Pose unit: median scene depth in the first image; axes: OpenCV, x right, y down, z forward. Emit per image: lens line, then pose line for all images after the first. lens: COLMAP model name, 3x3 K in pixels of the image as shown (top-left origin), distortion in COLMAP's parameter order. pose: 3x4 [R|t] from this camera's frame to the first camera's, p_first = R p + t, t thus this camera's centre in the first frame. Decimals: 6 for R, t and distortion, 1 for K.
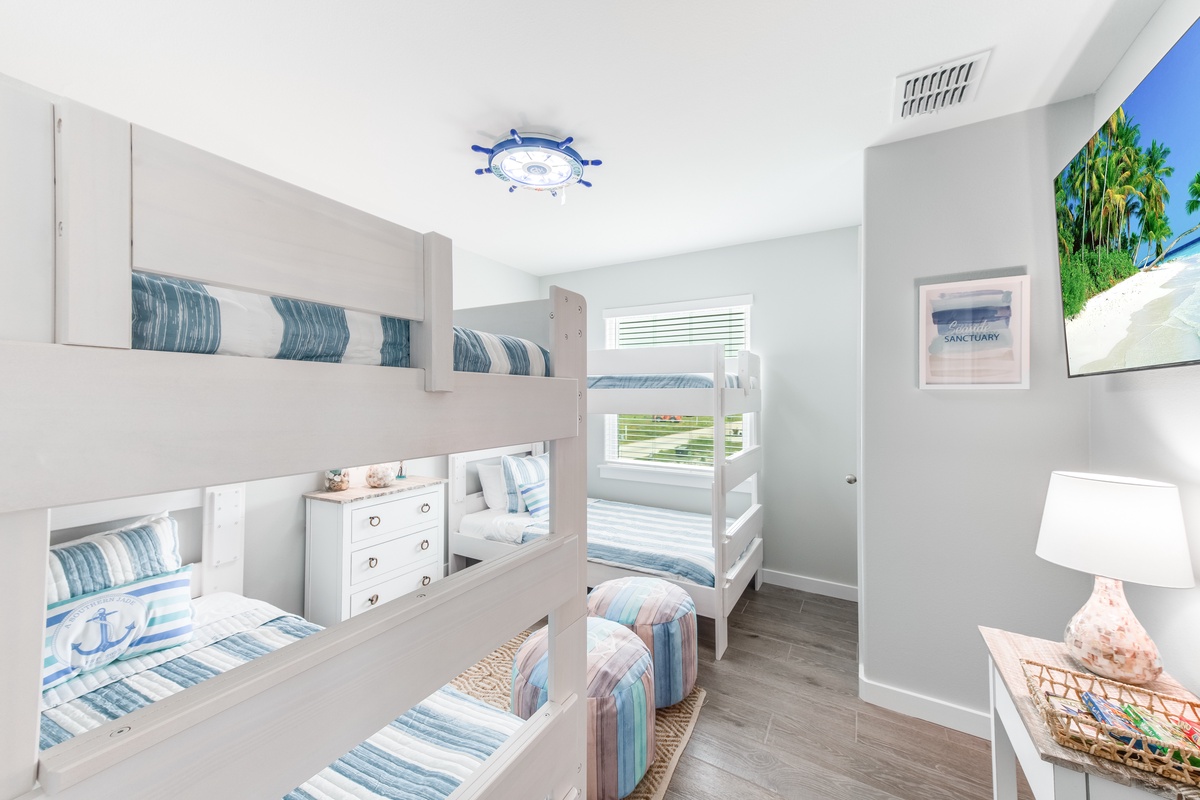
lens RADIAL K [[474.4, 0, 600.0], [0, 474.4, 400.0], [0, 0, 1]] dist [0.002086, 0.000072]
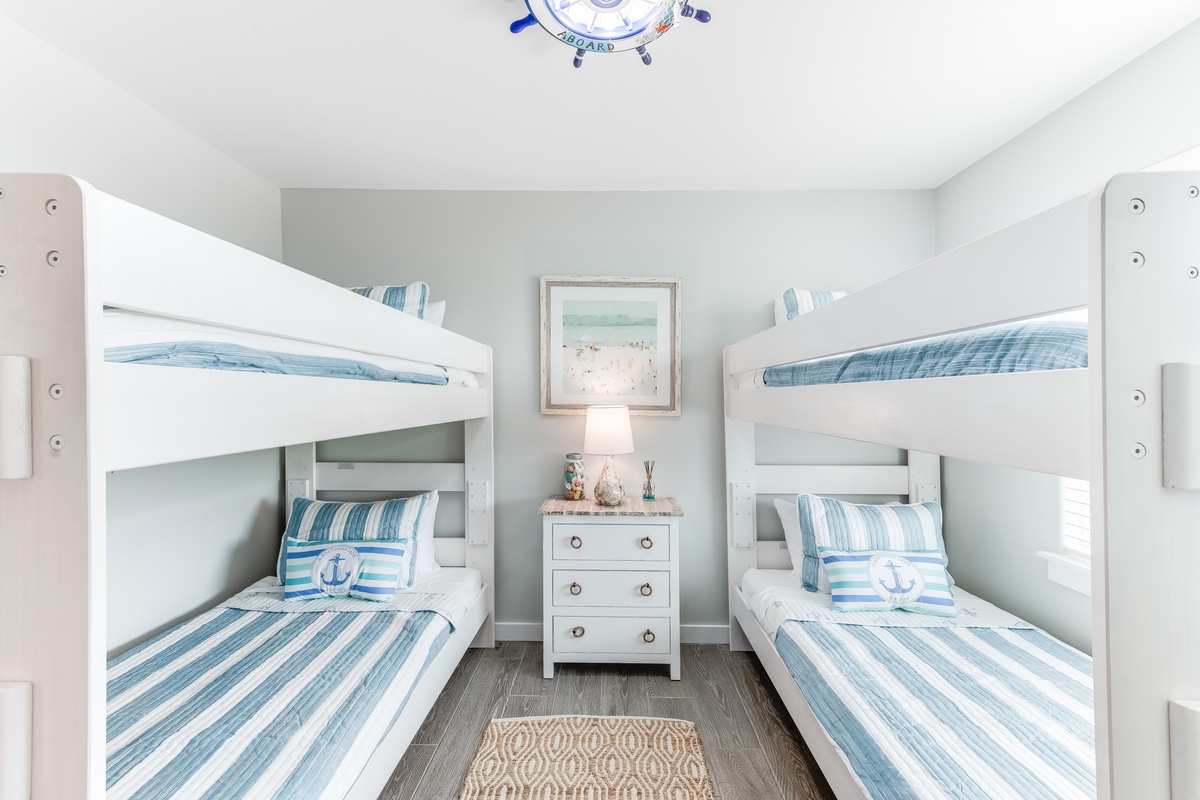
lens RADIAL K [[474.4, 0, 600.0], [0, 474.4, 400.0], [0, 0, 1]] dist [0.002086, 0.000072]
pose [[0.474370, 0.002549, -0.880322, 0.319694], [-0.012187, 0.999919, -0.003672, -0.003586], [0.880241, 0.012471, 0.474362, 0.640614]]
